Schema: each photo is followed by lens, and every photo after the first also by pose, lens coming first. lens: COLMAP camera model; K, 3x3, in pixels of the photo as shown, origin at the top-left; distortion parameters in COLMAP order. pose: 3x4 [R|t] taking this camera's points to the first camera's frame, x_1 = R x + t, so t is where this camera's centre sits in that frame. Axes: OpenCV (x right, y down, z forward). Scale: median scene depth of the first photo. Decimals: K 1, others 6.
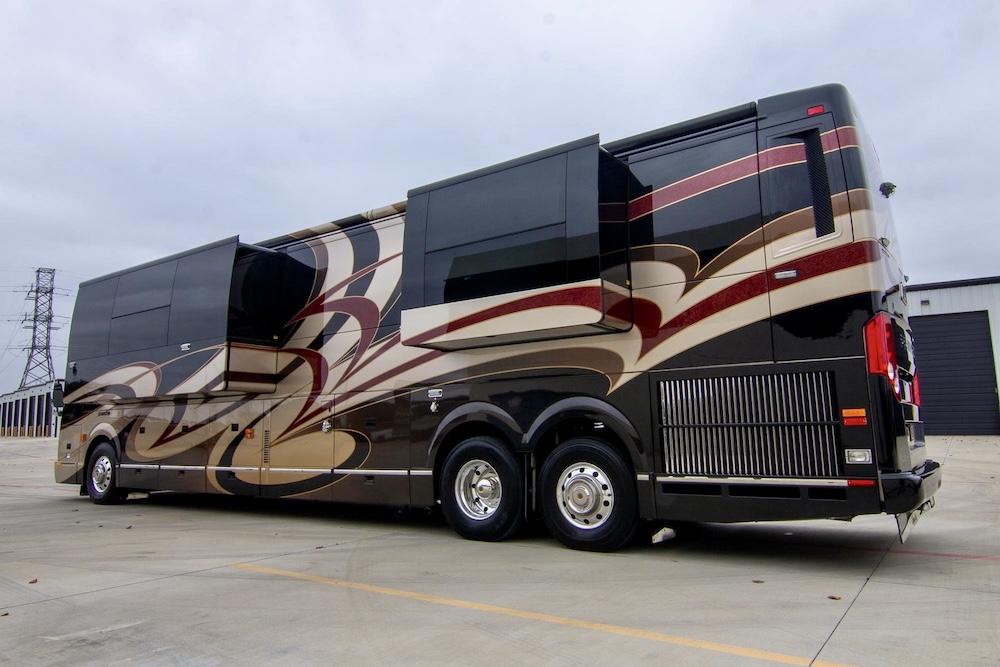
lens RADIAL K [[625.5, 0, 567.7], [0, 625.5, 327.8], [0, 0, 1]] dist [0.001500, -0.001754]
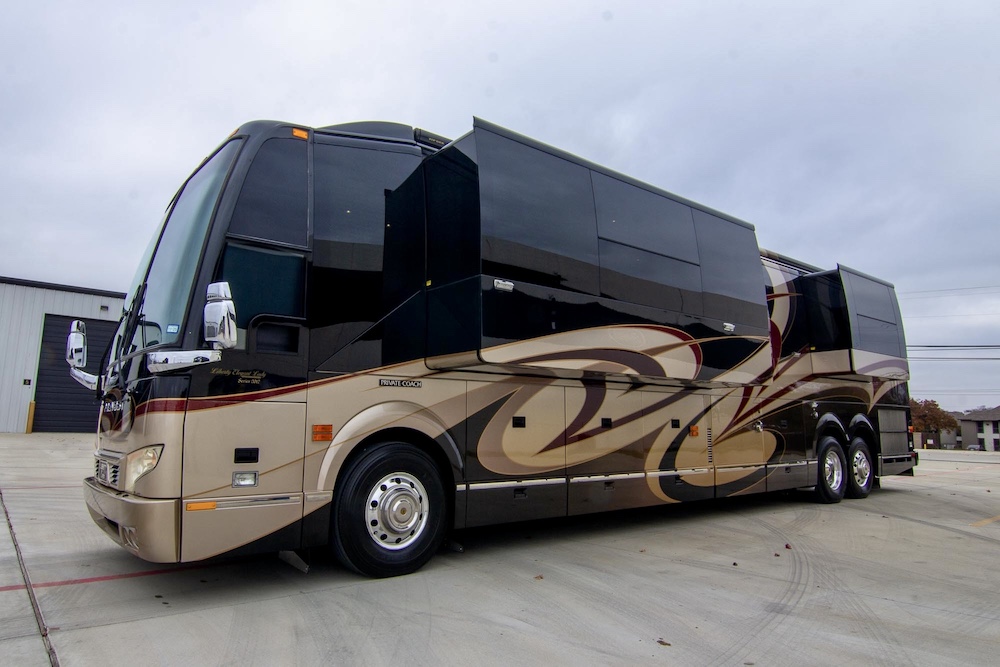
lens RADIAL K [[664.3, 0, 500.0], [0, 664.3, 333.5], [0, 0, 1]] dist [-0.001029, -0.001485]
pose [[0.308363, 0.167447, 0.936415, -1.682739], [-0.142352, 0.981424, -0.128618, 0.216092], [-0.940557, -0.093640, 0.326472, 1.076899]]
